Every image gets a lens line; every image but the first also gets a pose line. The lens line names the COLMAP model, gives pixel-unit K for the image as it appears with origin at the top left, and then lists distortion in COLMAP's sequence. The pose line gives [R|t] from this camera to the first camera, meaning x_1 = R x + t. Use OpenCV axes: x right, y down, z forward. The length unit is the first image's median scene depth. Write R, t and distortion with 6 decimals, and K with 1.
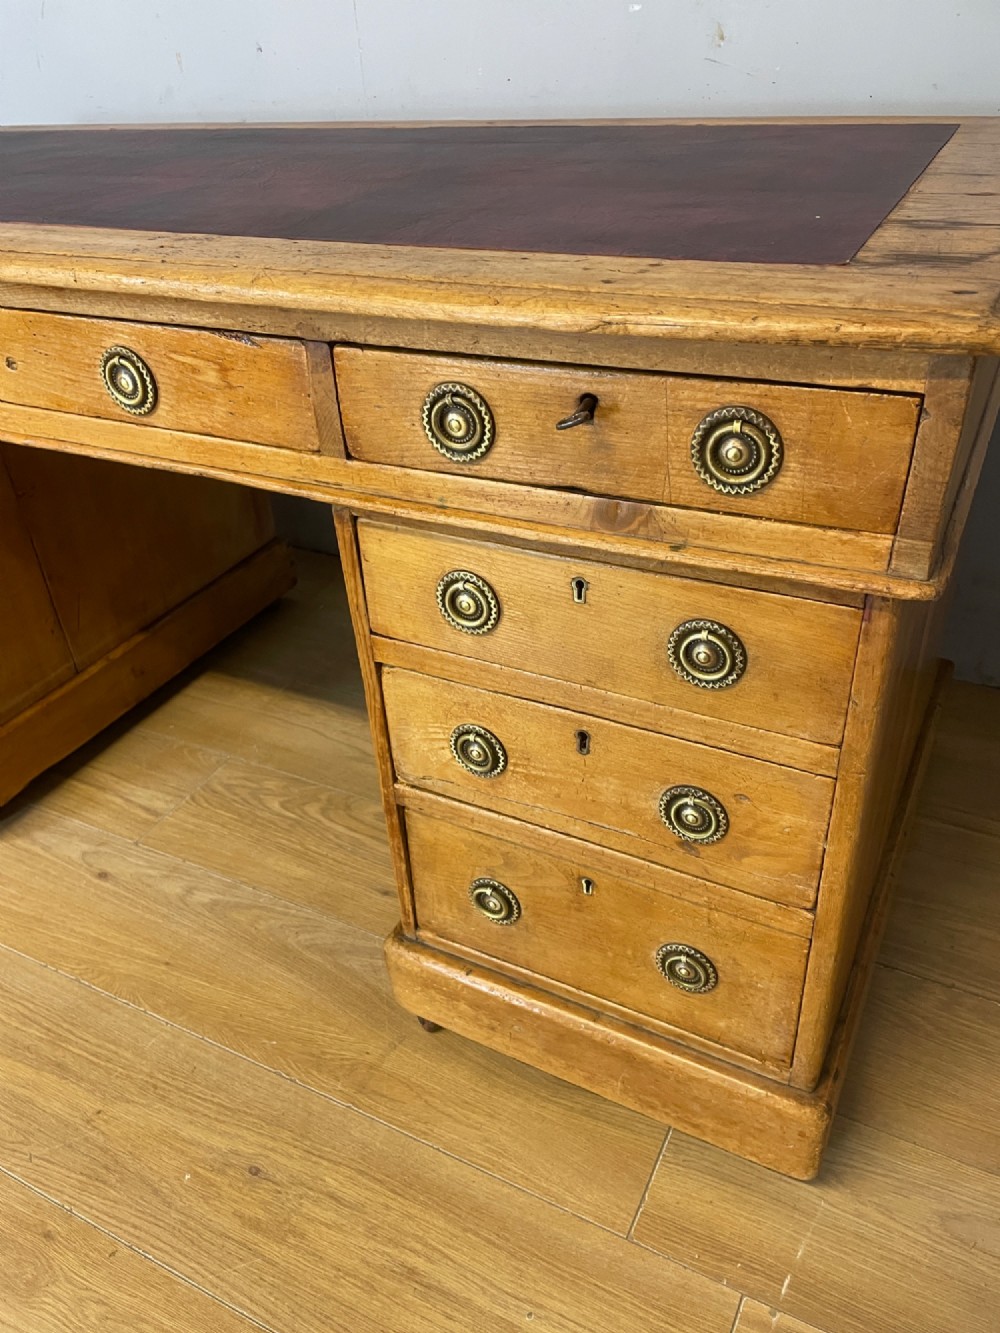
lens RADIAL K [[1030.1, 0, 489.3], [0, 1030.1, 660.4], [0, 0, 1]] dist [0.113983, -0.145119]
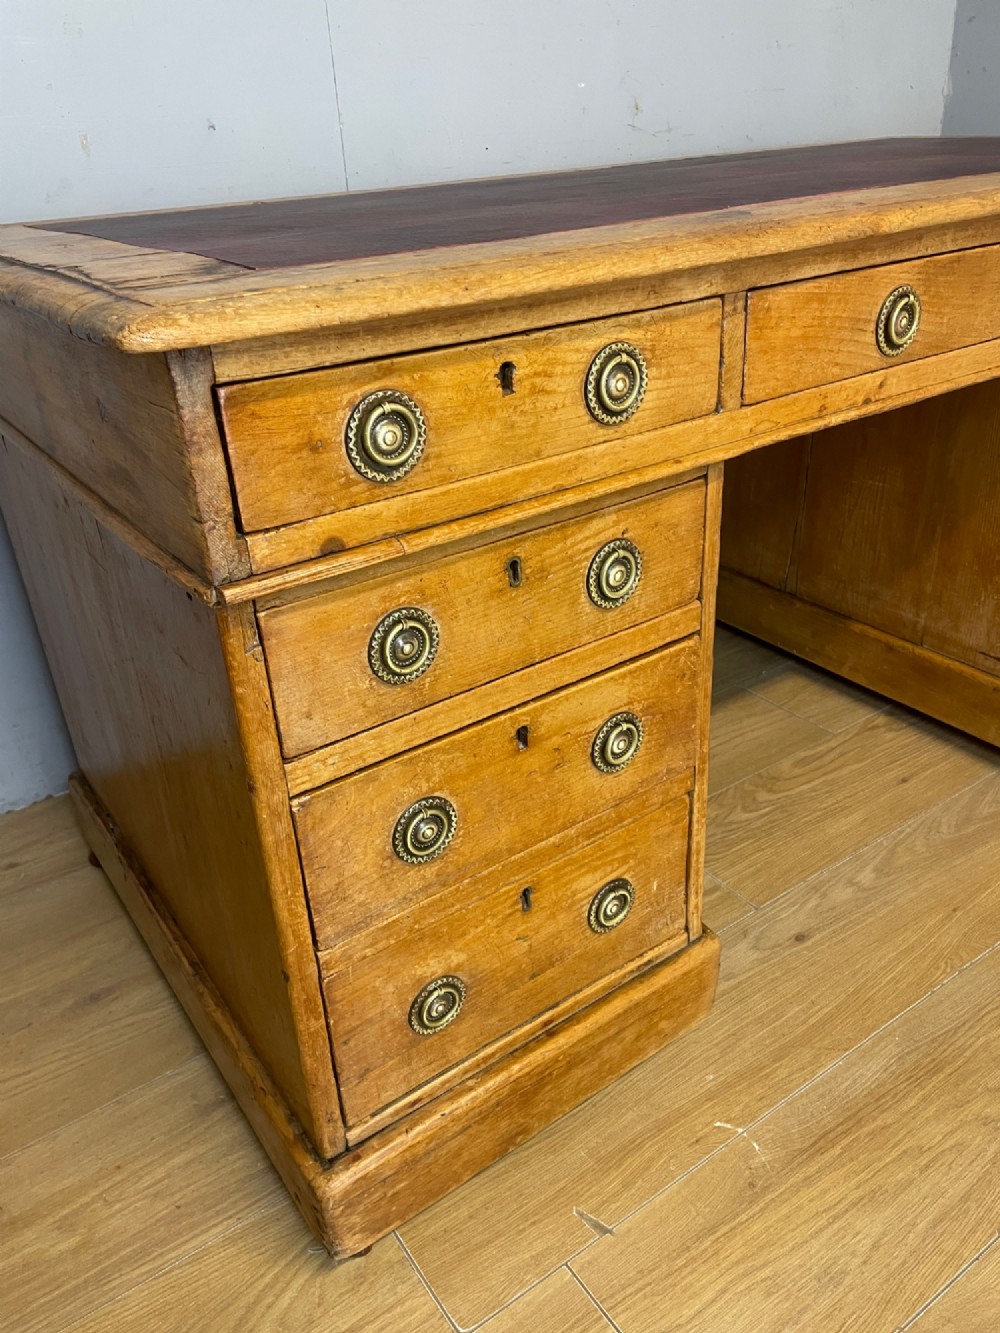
lens RADIAL K [[1030.1, 0, 489.3], [0, 1030.1, 660.4], [0, 0, 1]] dist [0.113983, -0.145119]
pose [[0.464822, -0.379458, 0.799970, -2.044064], [0.506857, 0.854856, 0.110984, -0.425072], [-0.725973, 0.353882, 0.589687, 1.059333]]
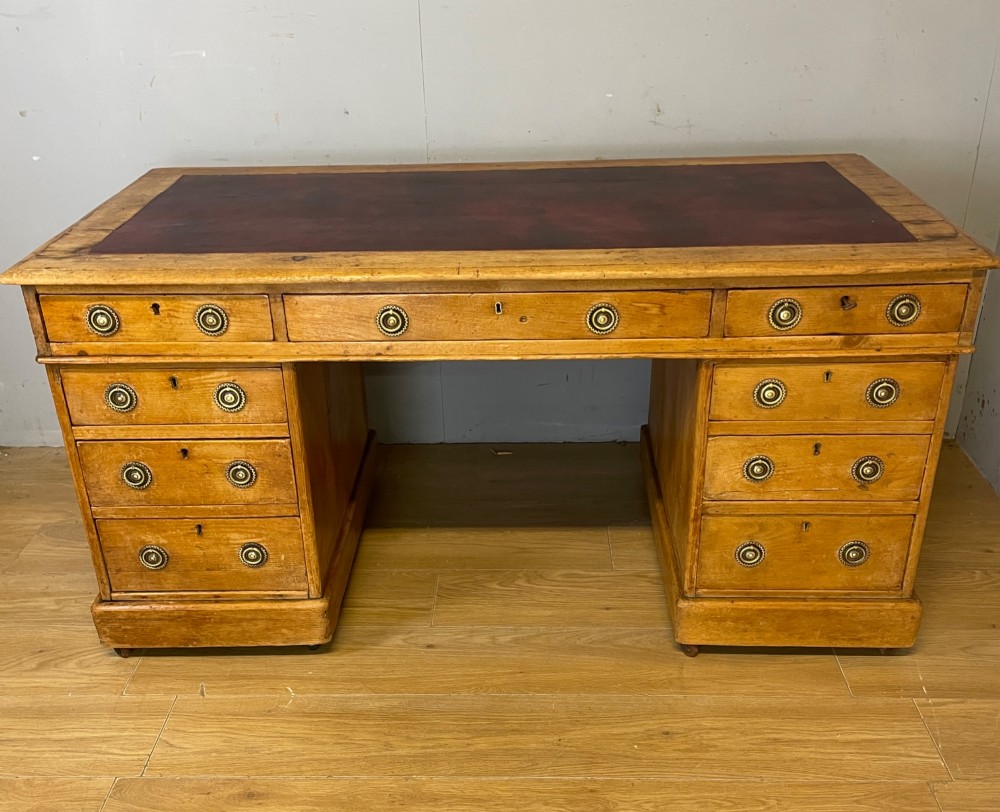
lens RADIAL K [[1065.4, 0, 489.1], [0, 1065.4, 429.8], [0, 0, 1]] dist [0.078068, -0.015505]
pose [[0.898379, -0.162528, 0.408044, -1.594188], [0.214573, 0.973015, -0.084858, 0.090374], [-0.383241, 0.163790, 0.909010, -0.898940]]
